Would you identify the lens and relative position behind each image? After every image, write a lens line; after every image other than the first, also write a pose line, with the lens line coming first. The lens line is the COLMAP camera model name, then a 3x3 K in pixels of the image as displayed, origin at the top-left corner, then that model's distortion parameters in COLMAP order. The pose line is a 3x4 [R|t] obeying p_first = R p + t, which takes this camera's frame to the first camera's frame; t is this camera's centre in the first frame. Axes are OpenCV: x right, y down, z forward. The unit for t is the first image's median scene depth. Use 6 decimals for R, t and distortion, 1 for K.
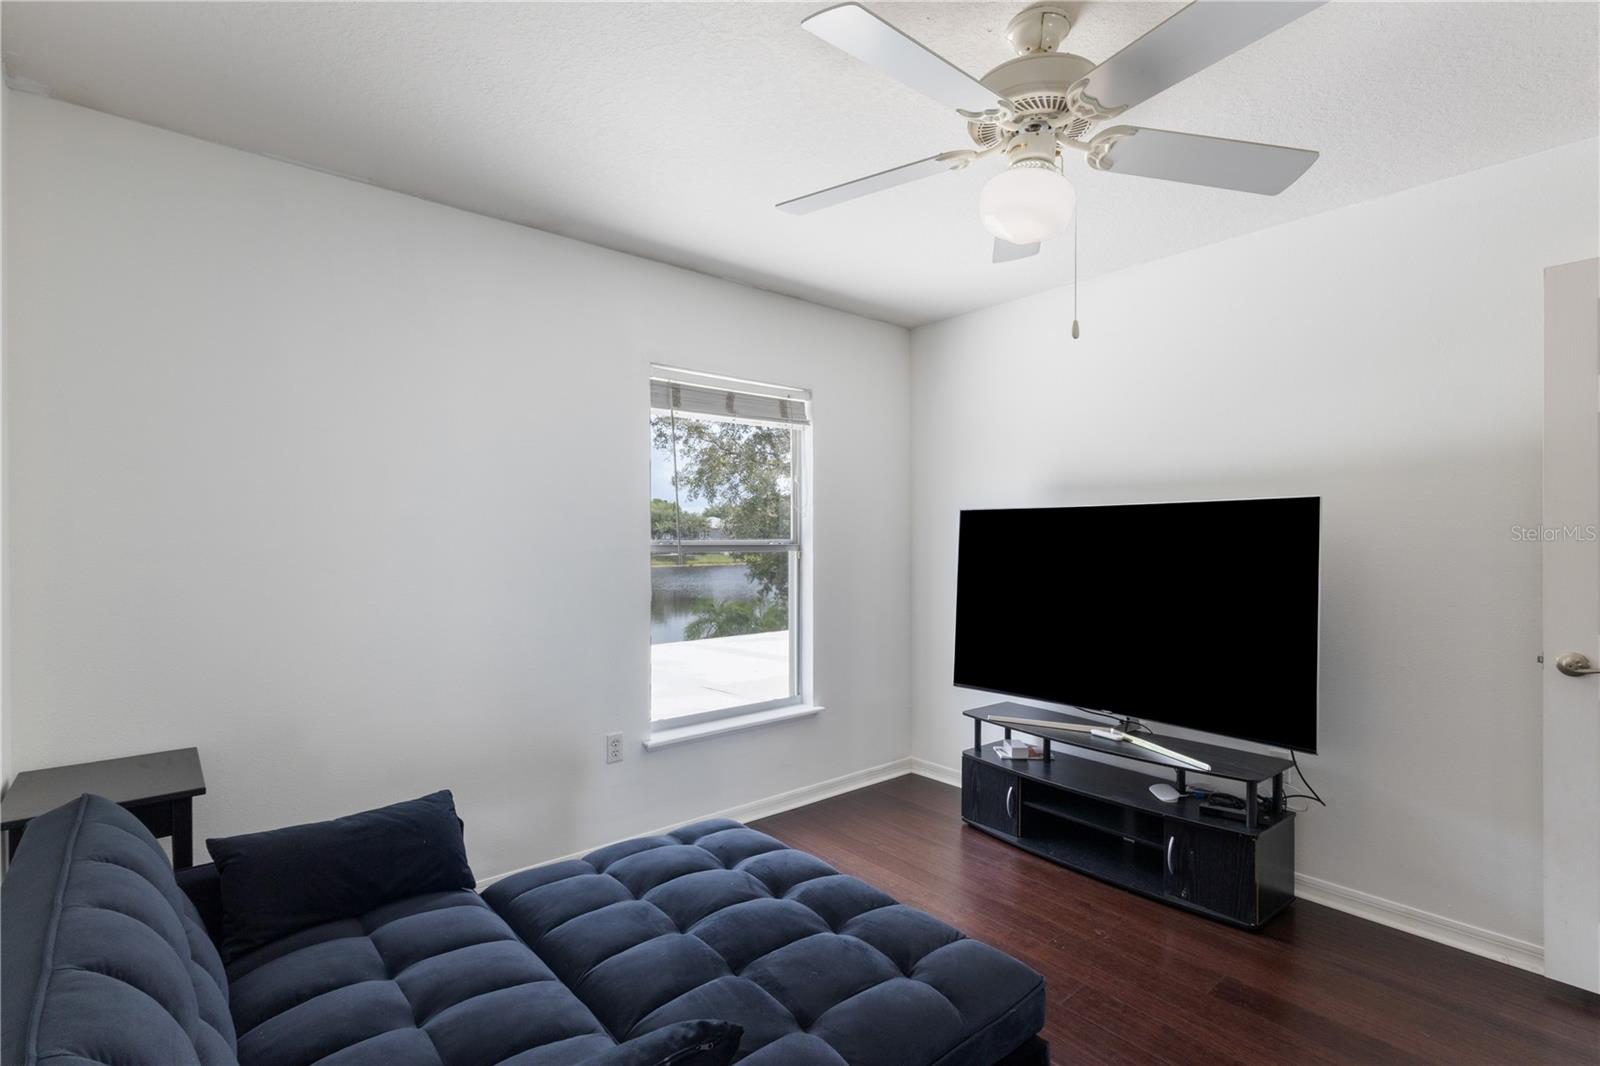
lens RADIAL K [[744.5, 0, 796.4], [0, 744.5, 539.7], [0, 0, 1]] dist [0.002218, -0.000055]
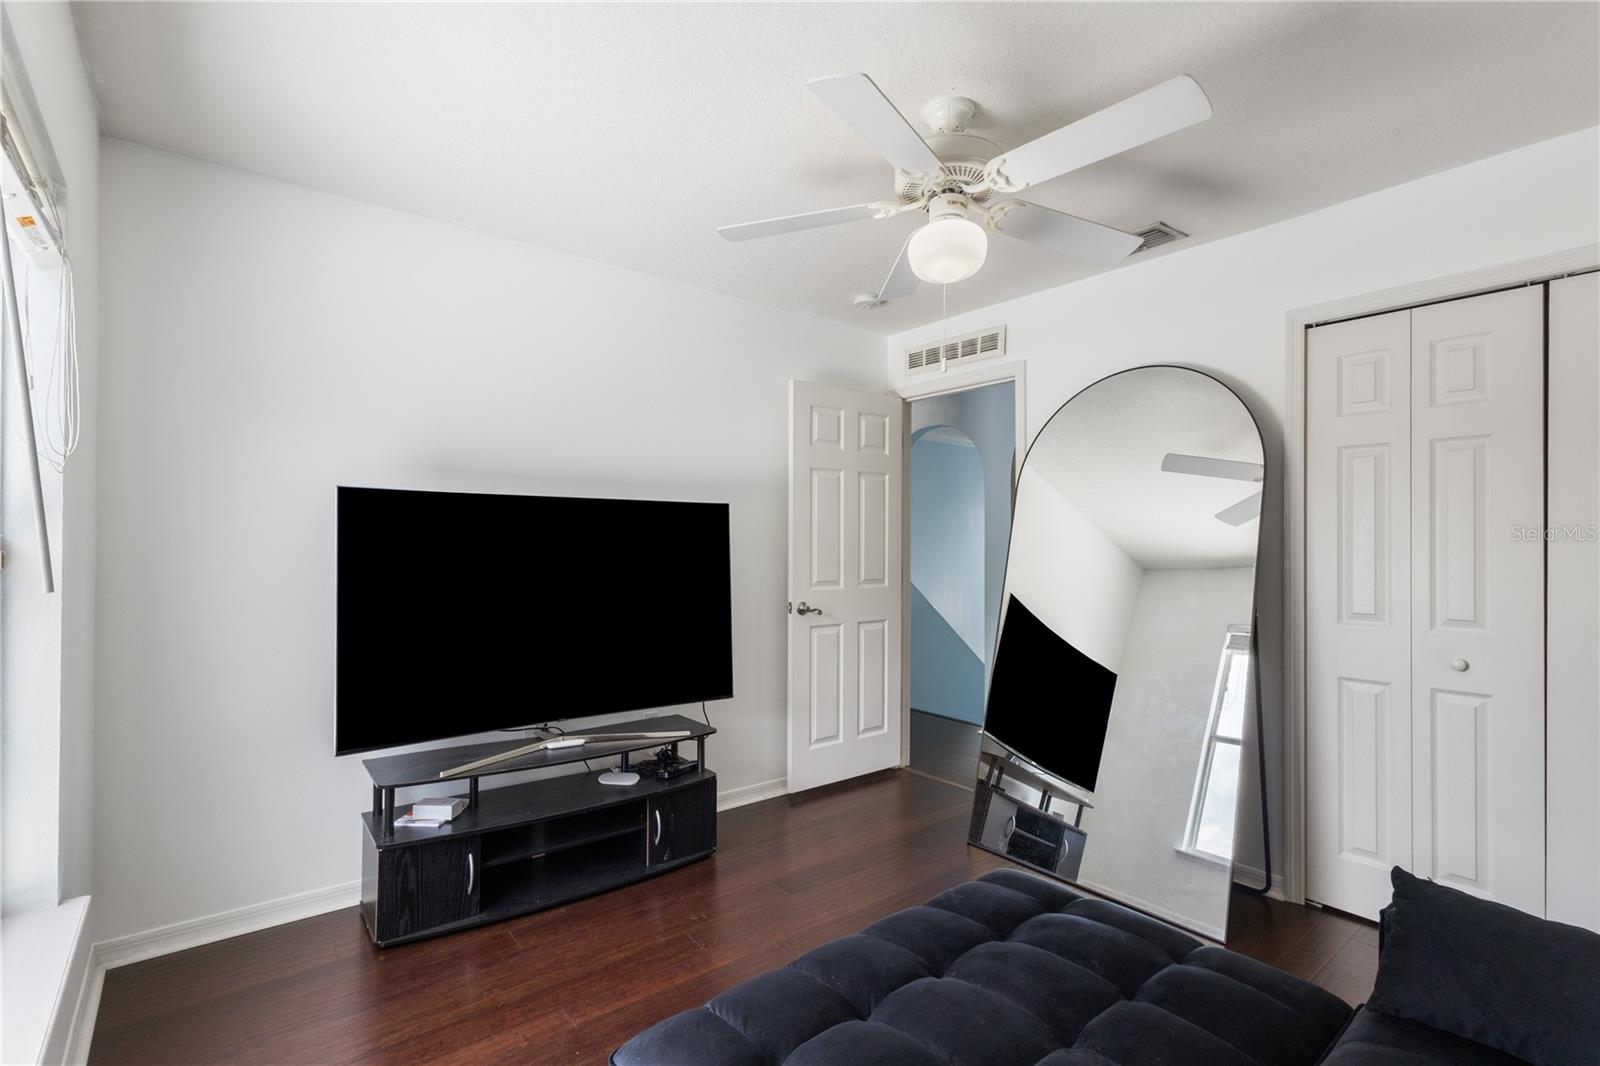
lens RADIAL K [[744.5, 0, 796.4], [0, 744.5, 539.7], [0, 0, 1]] dist [0.002218, -0.000055]
pose [[0.018633, 0.004073, 0.999818, -0.508685], [-0.006433, 0.999971, -0.003954, 0.008805], [-0.999806, -0.006358, 0.018659, 0.695581]]
